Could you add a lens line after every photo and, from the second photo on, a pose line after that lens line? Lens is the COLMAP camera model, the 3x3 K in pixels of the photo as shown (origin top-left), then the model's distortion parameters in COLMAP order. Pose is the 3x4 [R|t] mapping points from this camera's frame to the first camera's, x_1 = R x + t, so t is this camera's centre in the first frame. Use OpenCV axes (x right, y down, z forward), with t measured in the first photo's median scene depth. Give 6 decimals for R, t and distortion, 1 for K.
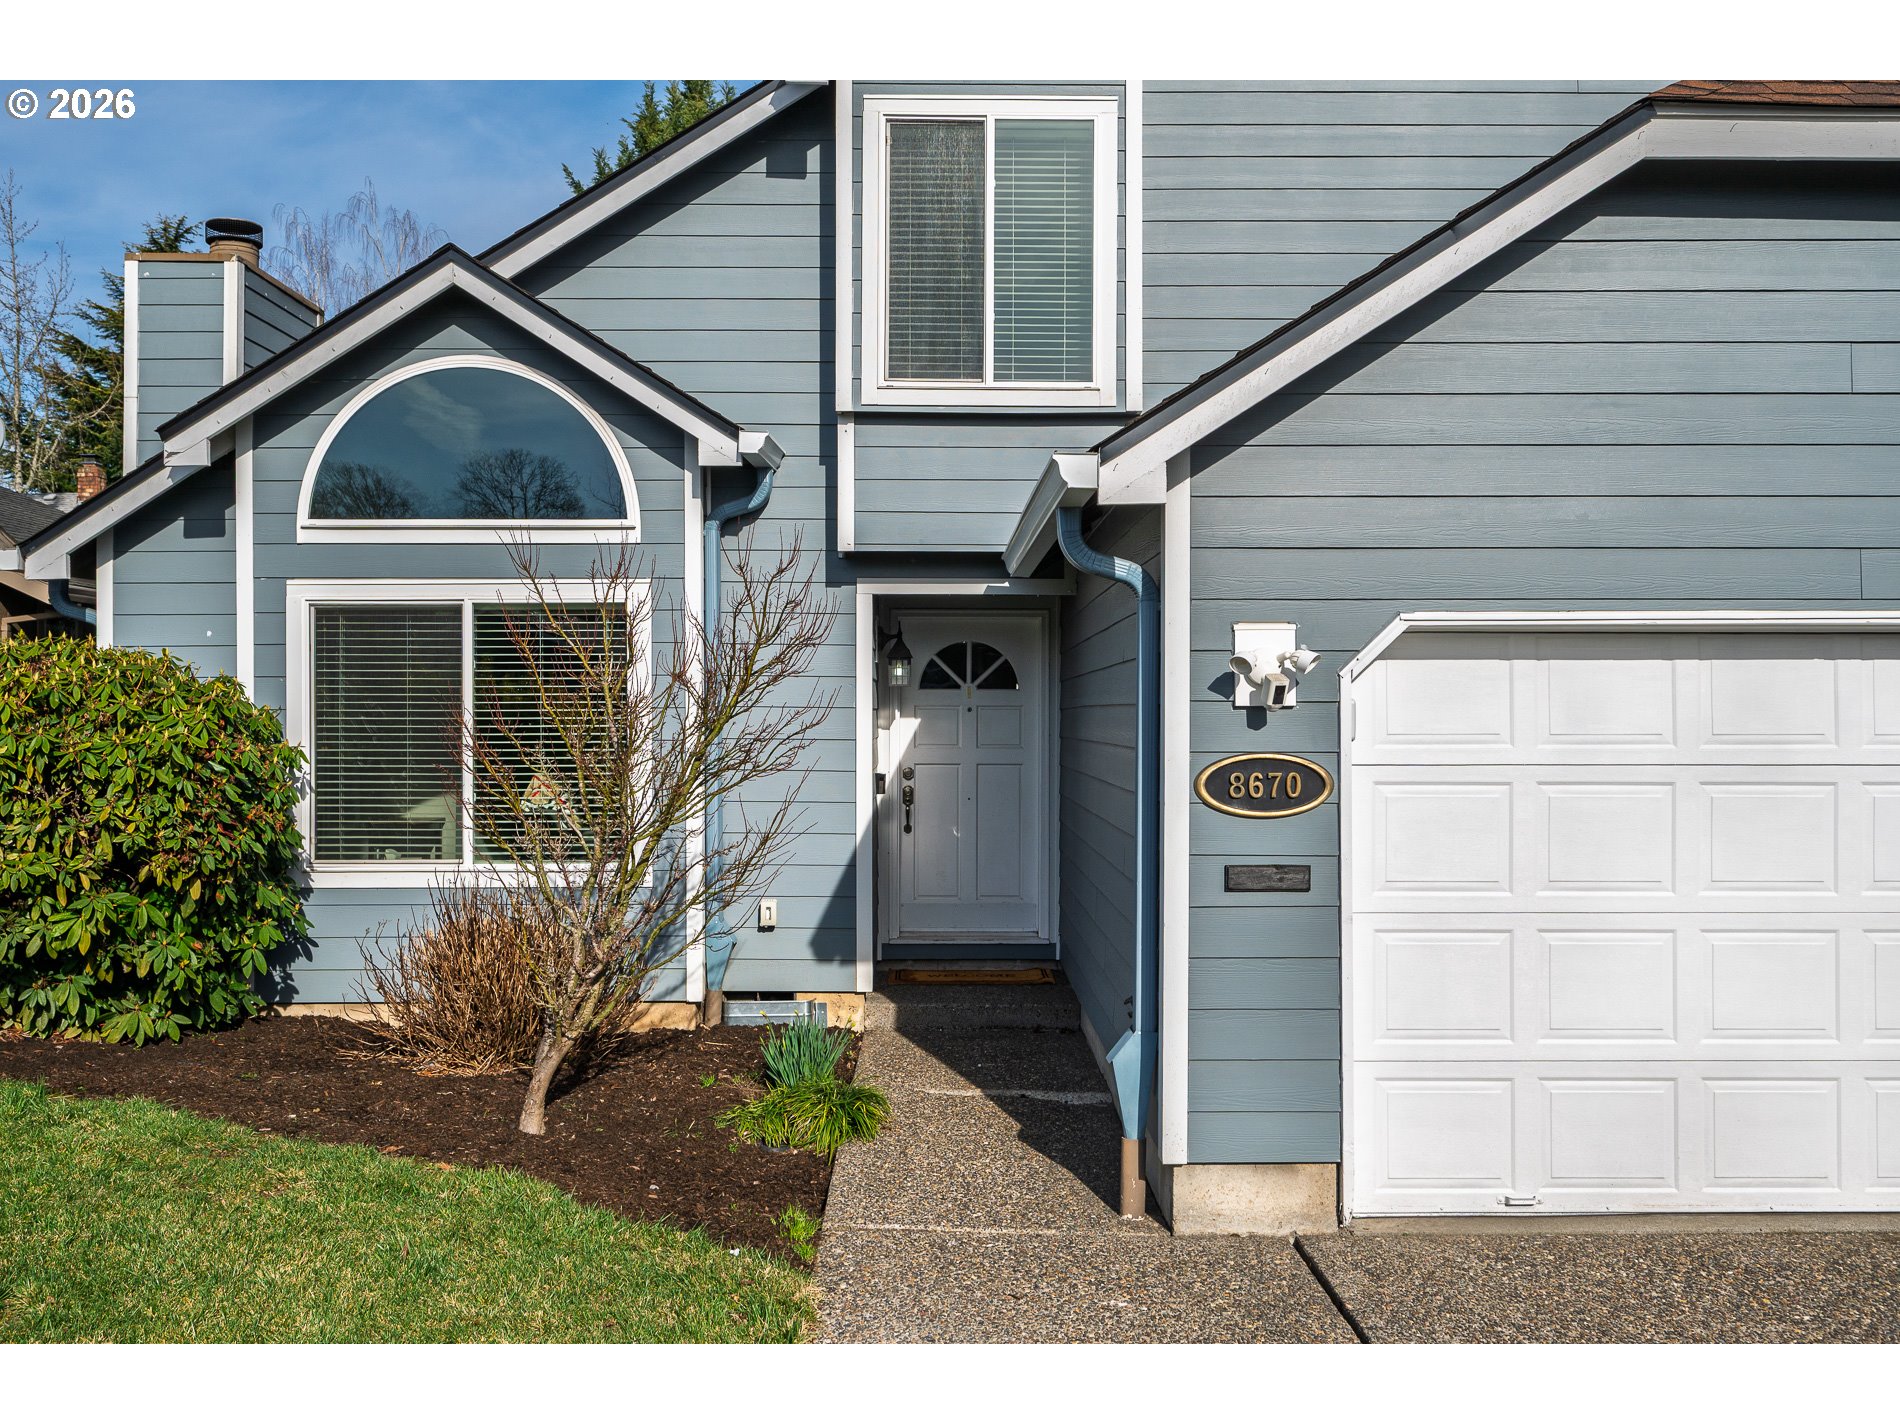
lens RADIAL K [[1721.8, 0, 925.2], [0, 1721.8, 719.7], [0, 0, 1]] dist [-0.004349, 0.002262]
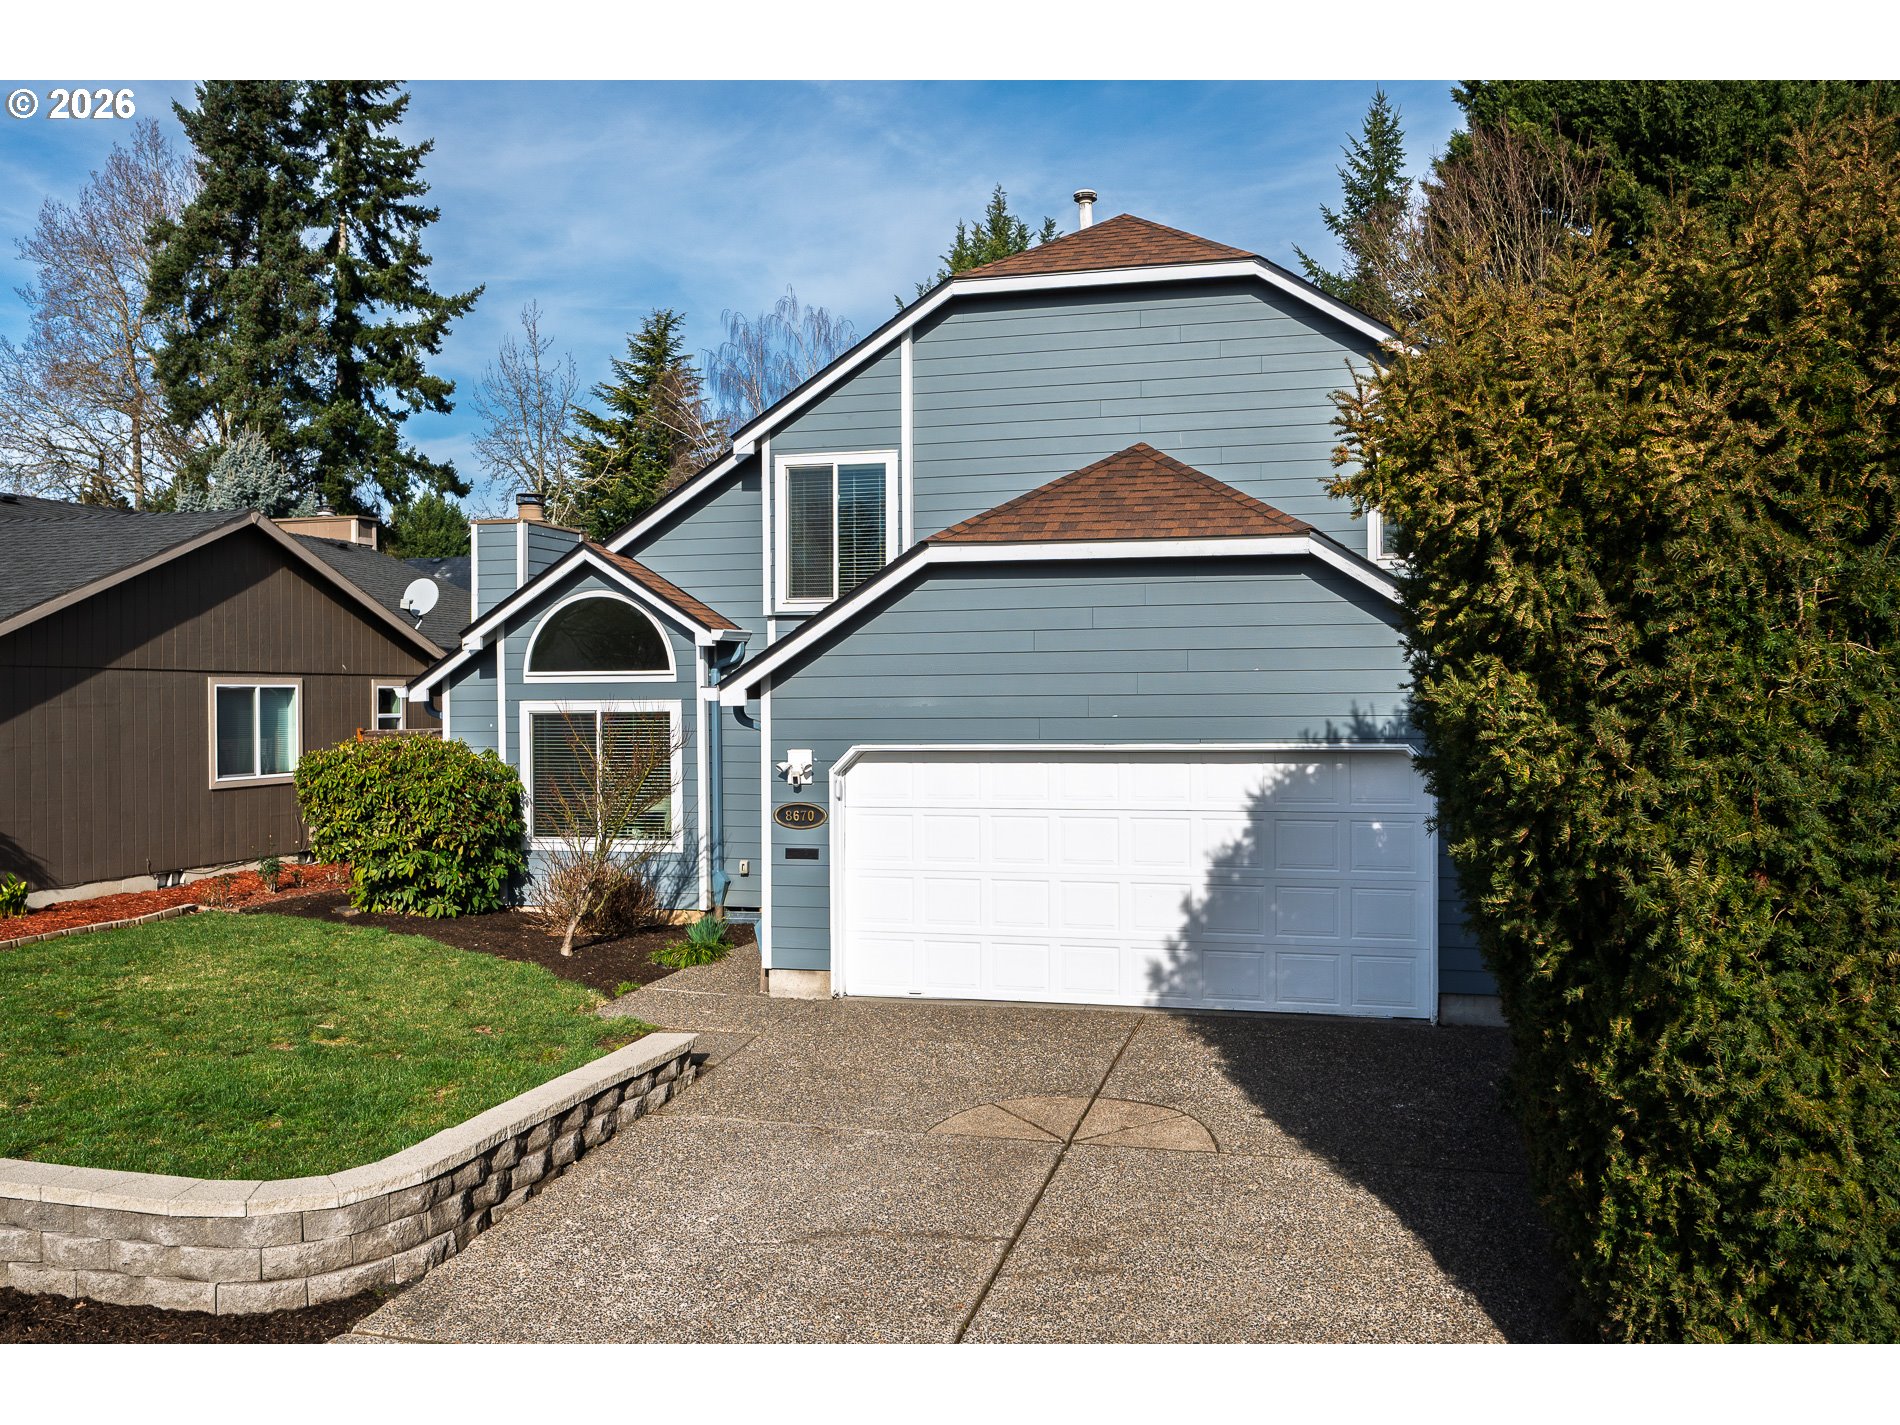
lens RADIAL K [[1647.2, 0, 950.0], [0, 1647.2, 712.5], [0, 0, 1]] dist [-0.005189, 0.000647]
pose [[0.962902, -0.004623, -0.269812, 0.682207], [0.007653, 0.999919, 0.010178, -0.086556], [0.269744, -0.011865, 0.962859, -0.791239]]
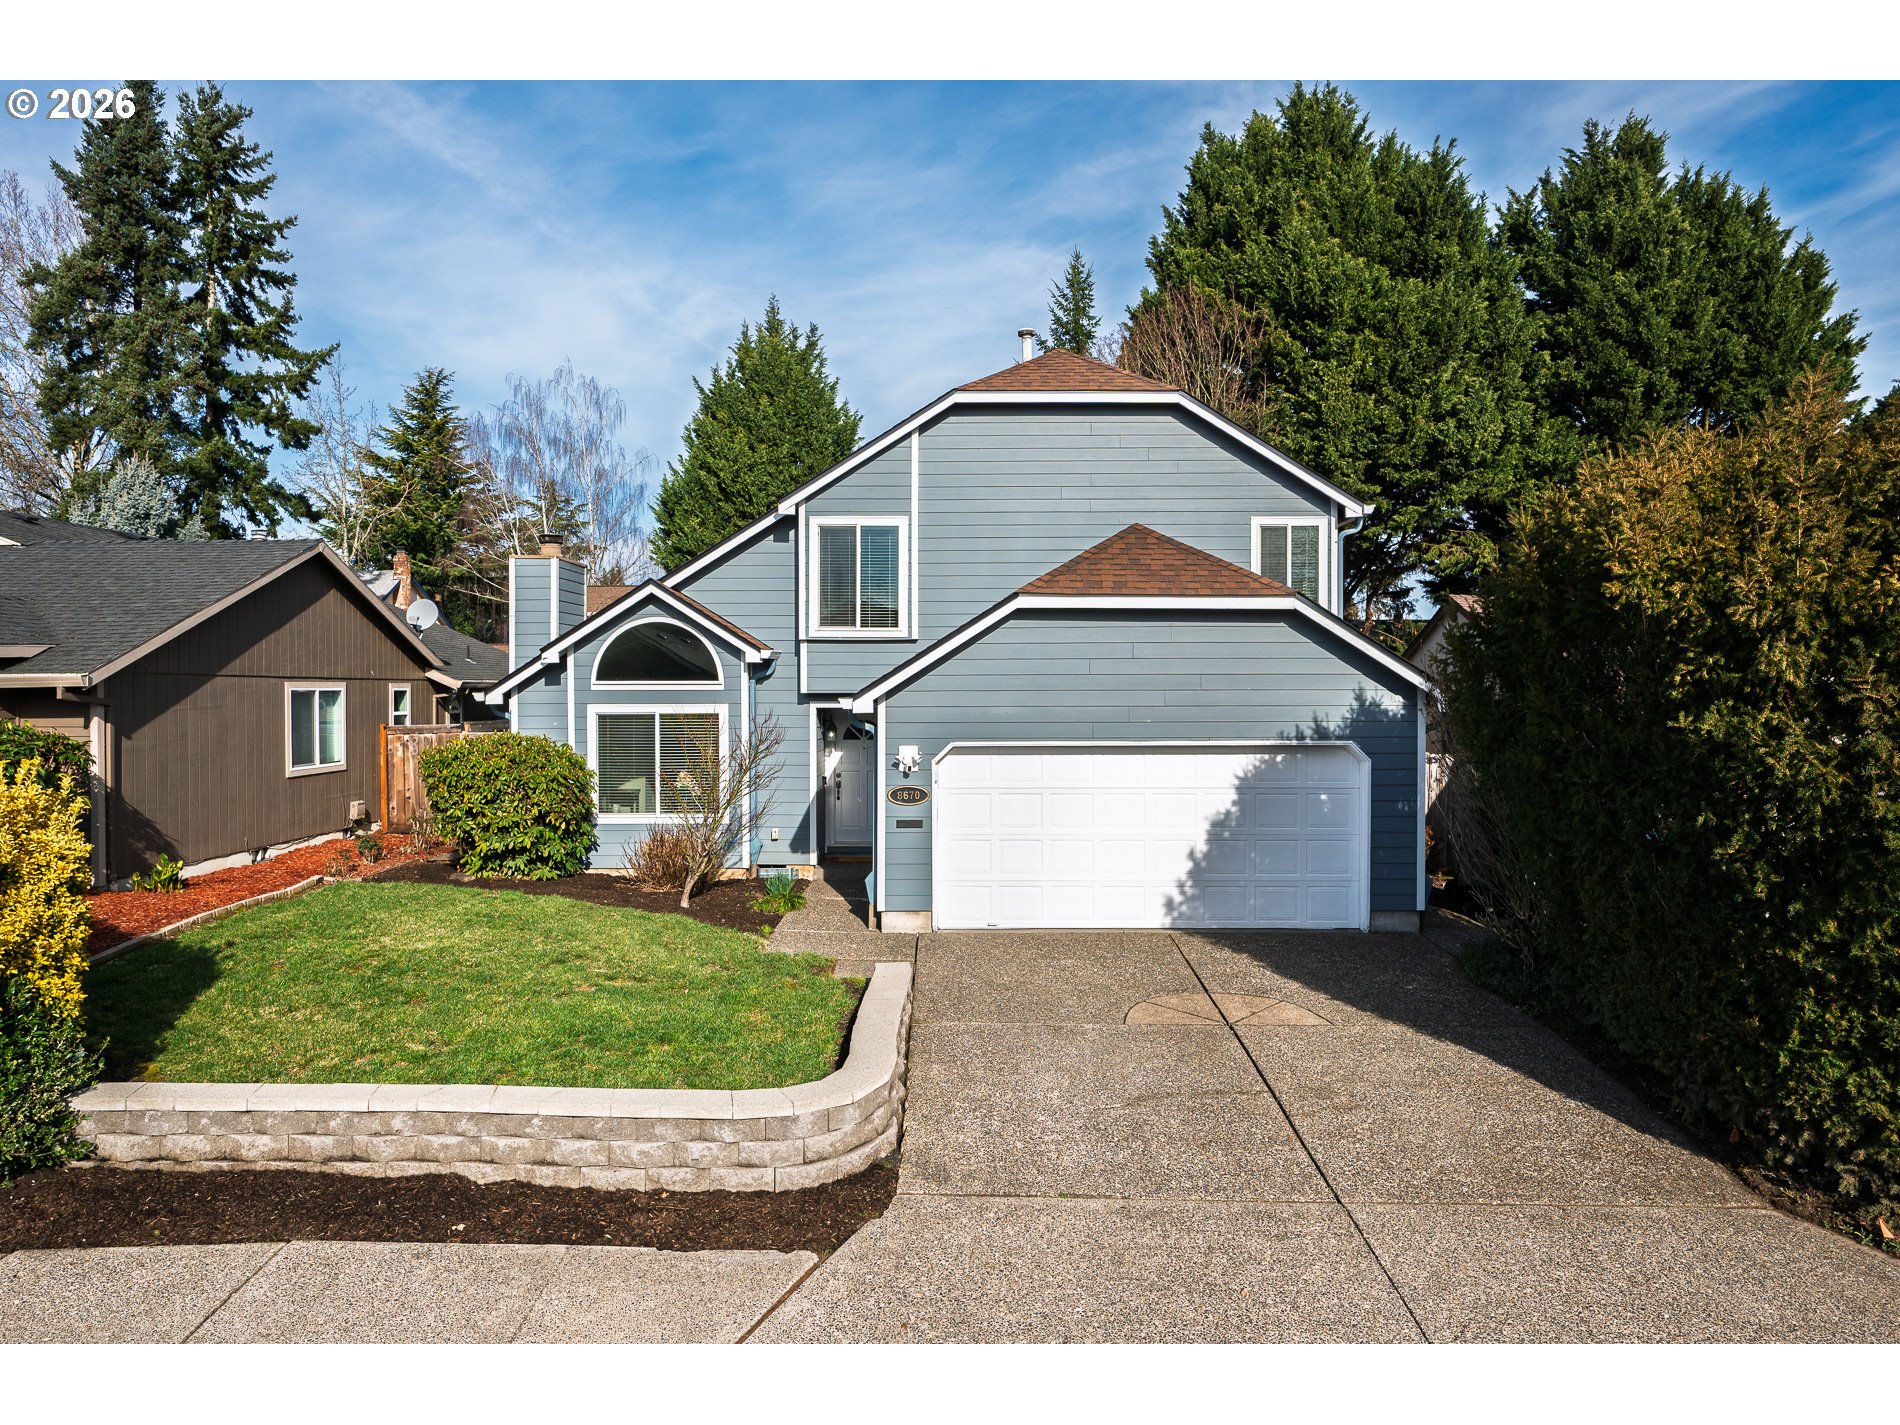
lens RADIAL K [[1285.4, 0, 940.0], [0, 1285.4, 709.8], [0, 0, 1]] dist [-0.002751, 0.000985]
pose [[0.999825, -0.001077, -0.018660, 0.198786], [0.001416, 0.999834, 0.018162, -0.110725], [0.018637, -0.018185, 0.999661, -0.941129]]
